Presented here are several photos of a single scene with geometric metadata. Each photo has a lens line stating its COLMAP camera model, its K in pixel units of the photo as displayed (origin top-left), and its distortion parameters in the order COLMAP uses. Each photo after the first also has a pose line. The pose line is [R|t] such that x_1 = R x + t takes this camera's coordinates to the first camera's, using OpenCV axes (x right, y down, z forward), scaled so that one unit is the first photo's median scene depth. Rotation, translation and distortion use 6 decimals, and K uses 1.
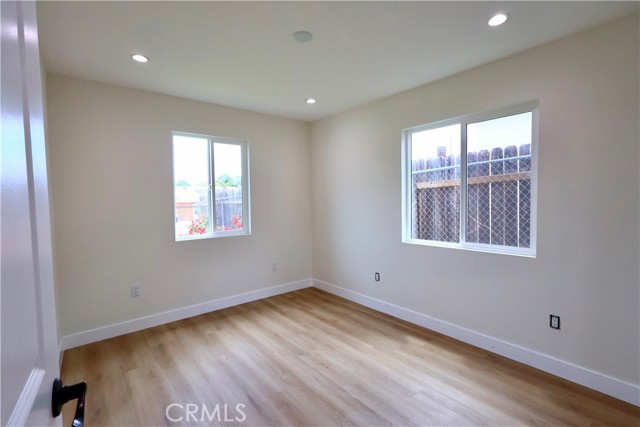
lens RADIAL K [[298.2, 0, 318.5], [0, 298.2, 212.5], [0, 0, 1]] dist [-0.000020, 0.000971]
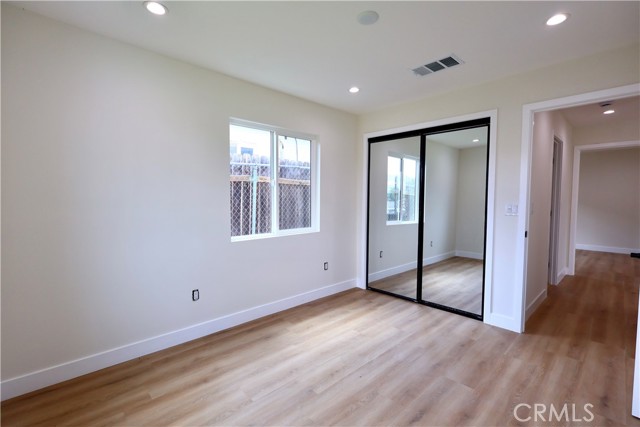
lens RADIAL K [[298.2, 0, 318.5], [0, 298.2, 212.5], [0, 0, 1]] dist [-0.000020, 0.000971]
pose [[-0.113863, -0.017836, 0.993336, -0.758232], [0.044810, 0.998729, 0.023069, 0.007095], [-0.992485, 0.047138, -0.112919, 0.995831]]
